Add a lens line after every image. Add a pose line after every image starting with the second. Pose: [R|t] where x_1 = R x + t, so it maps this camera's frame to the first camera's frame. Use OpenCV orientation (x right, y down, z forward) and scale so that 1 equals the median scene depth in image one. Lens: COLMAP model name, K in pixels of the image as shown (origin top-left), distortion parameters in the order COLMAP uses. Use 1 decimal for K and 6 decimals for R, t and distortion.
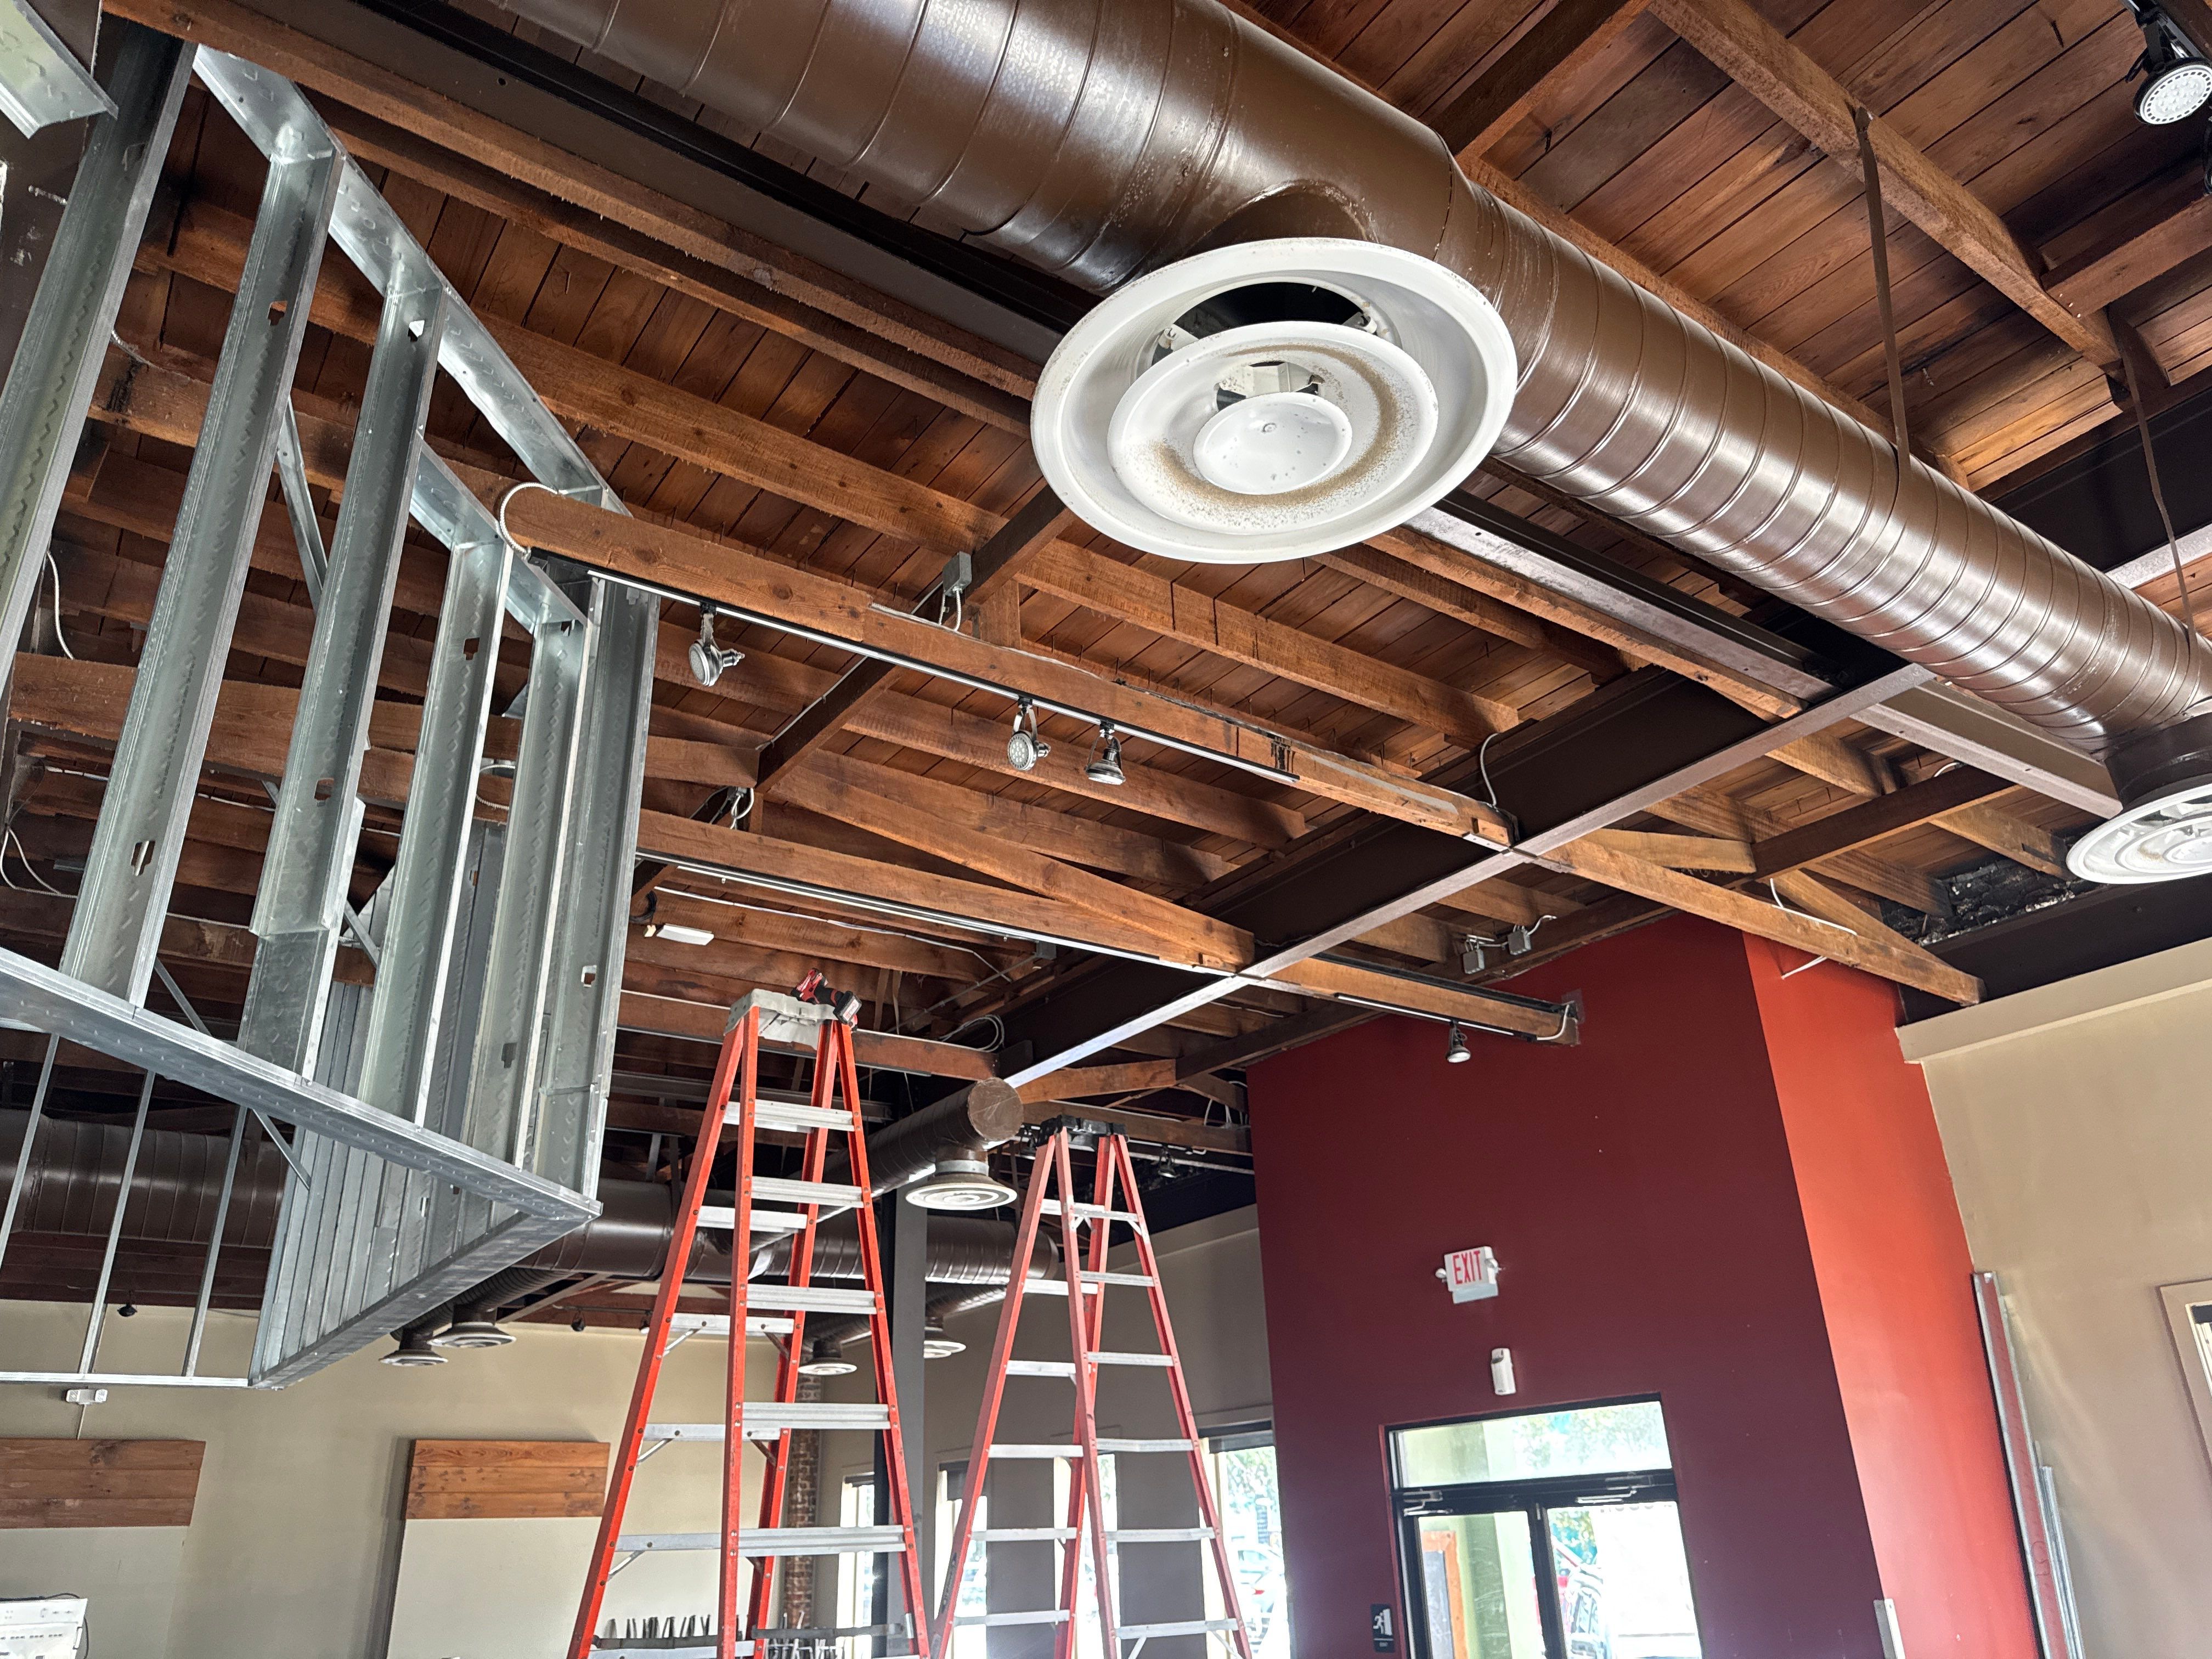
lens RADIAL K [[1582.0, 0, 1110.2], [0, 1582.0, 830.2], [0, 0, 1]] dist [0.019533, -0.016242]
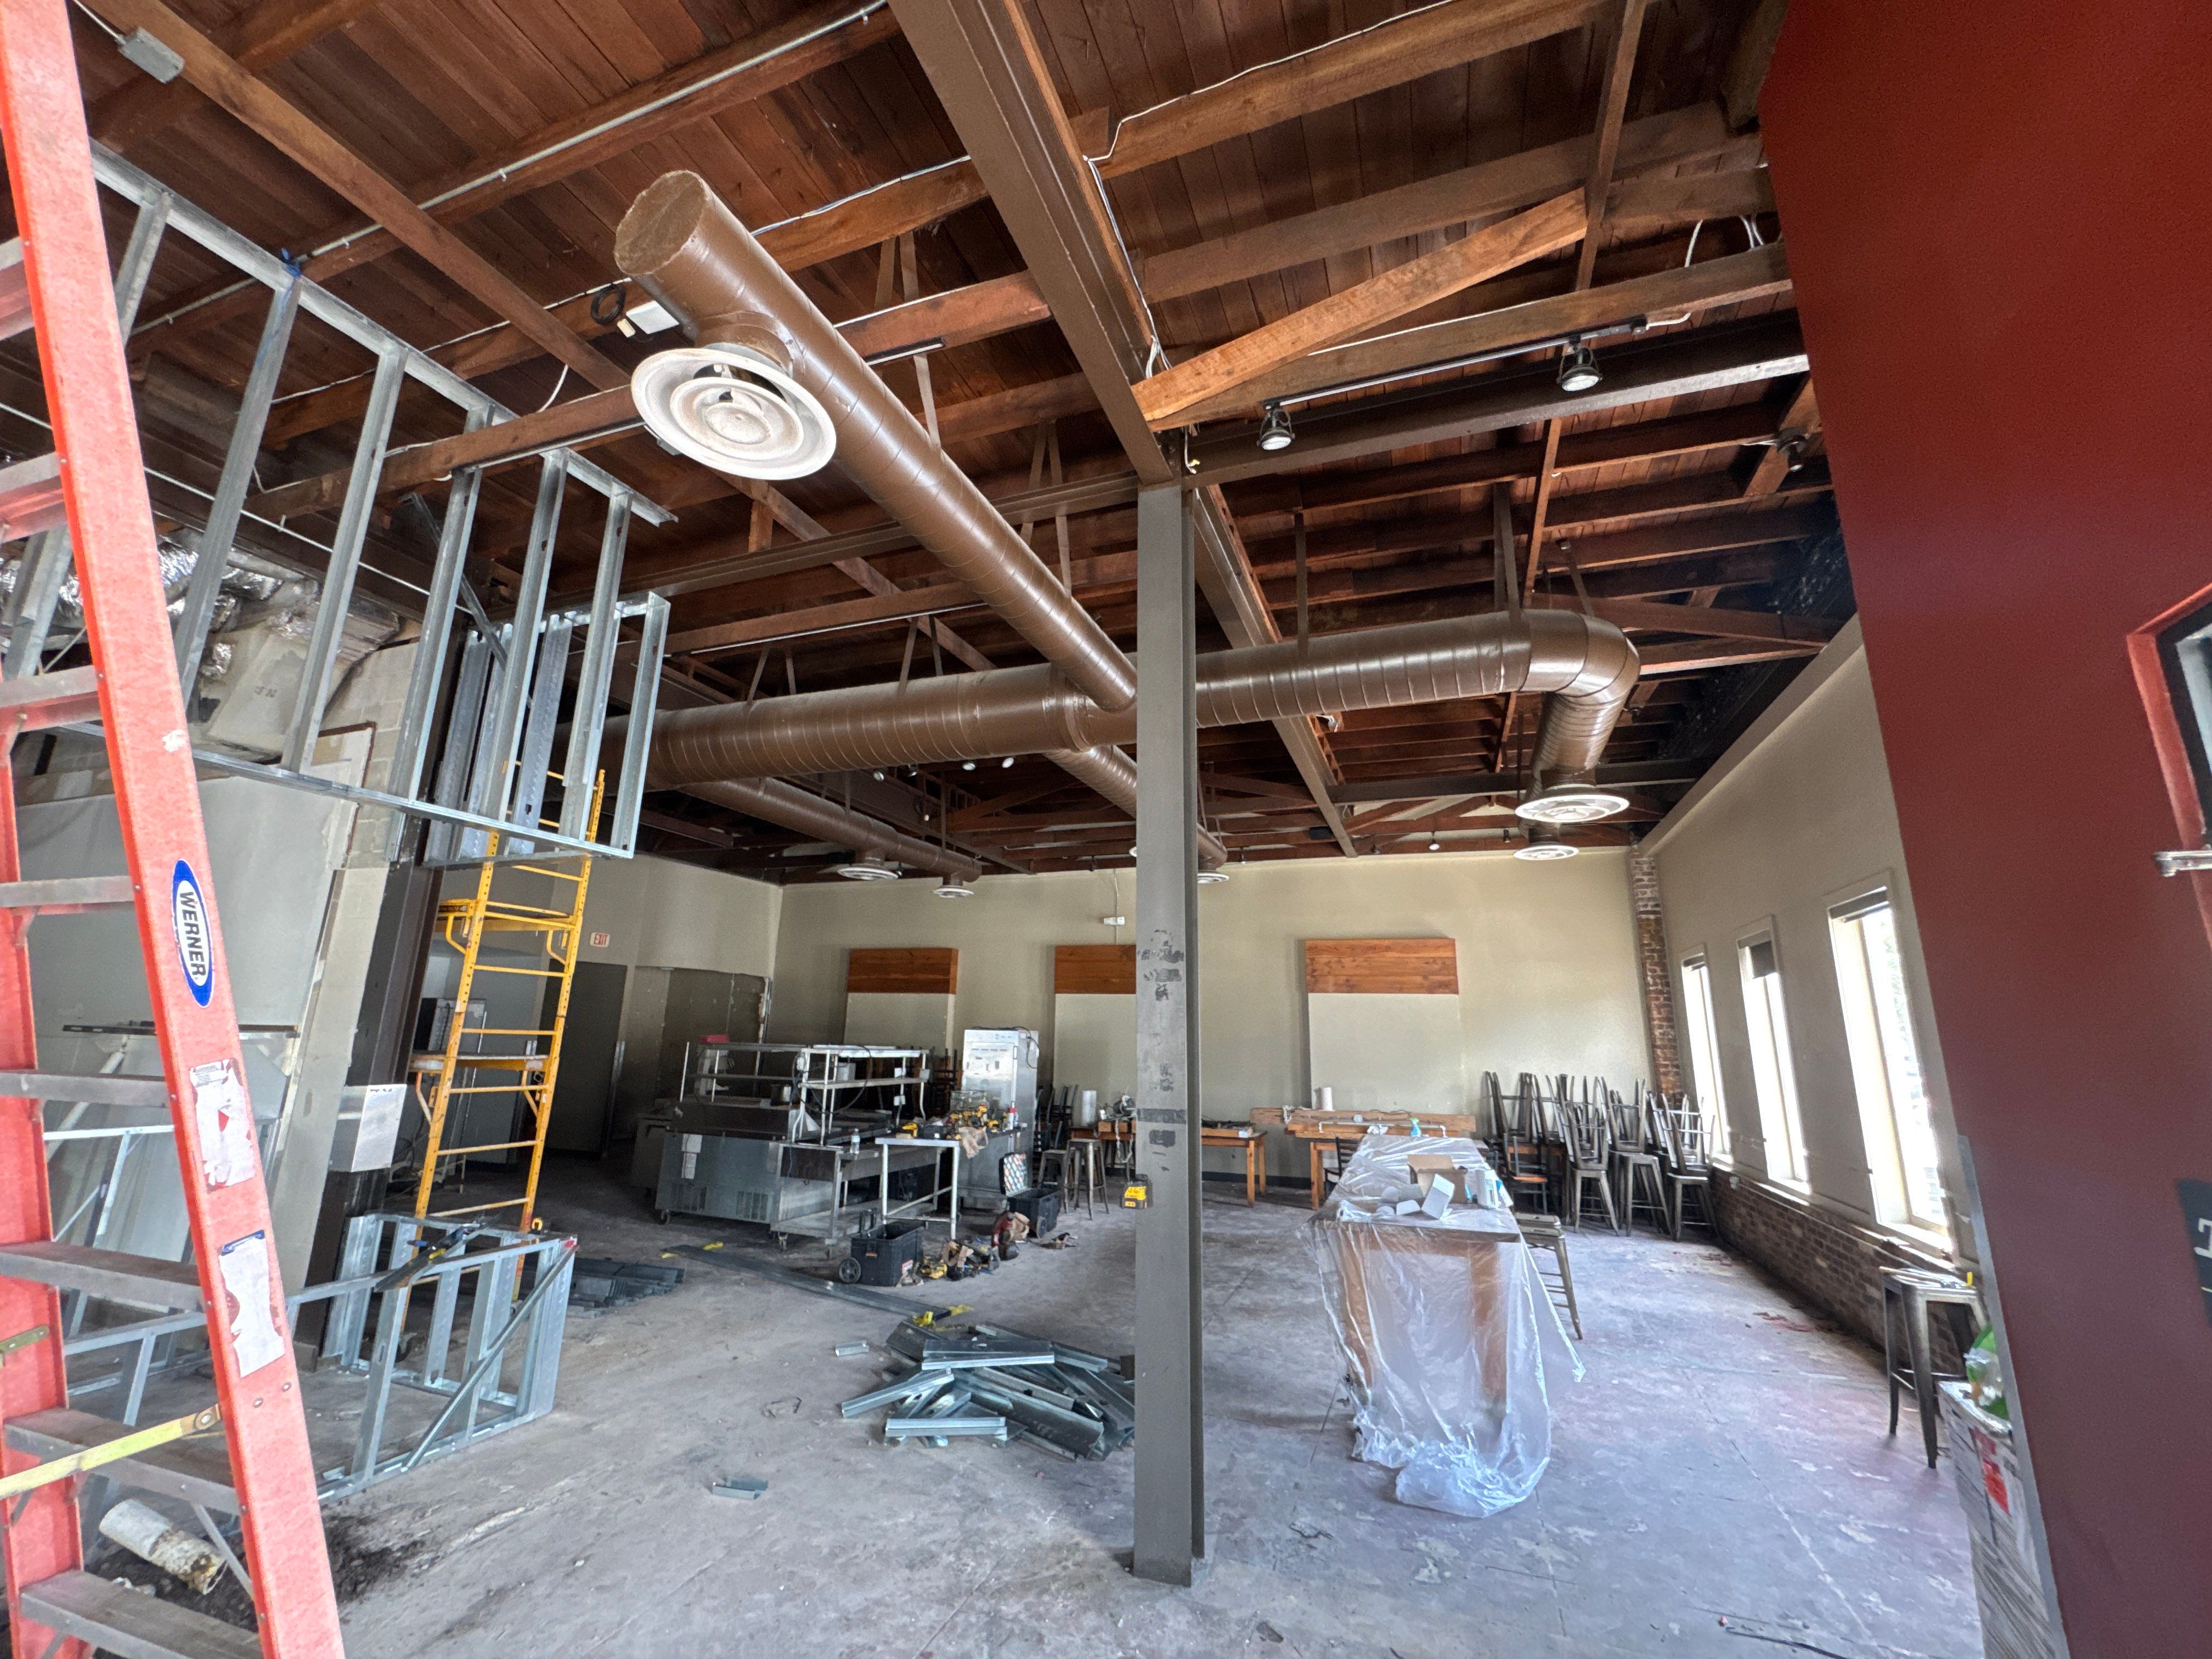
lens RADIAL K [[898.6, 0, 1097.0], [0, 898.6, 821.0], [0, 0, 1]] dist [-0.003681, 0.000292]
pose [[0.567410, -0.150797, -0.809510, 0.118932], [0.308025, 0.950586, 0.038828, 0.199328], [0.763653, -0.271381, 0.585821, 0.430562]]
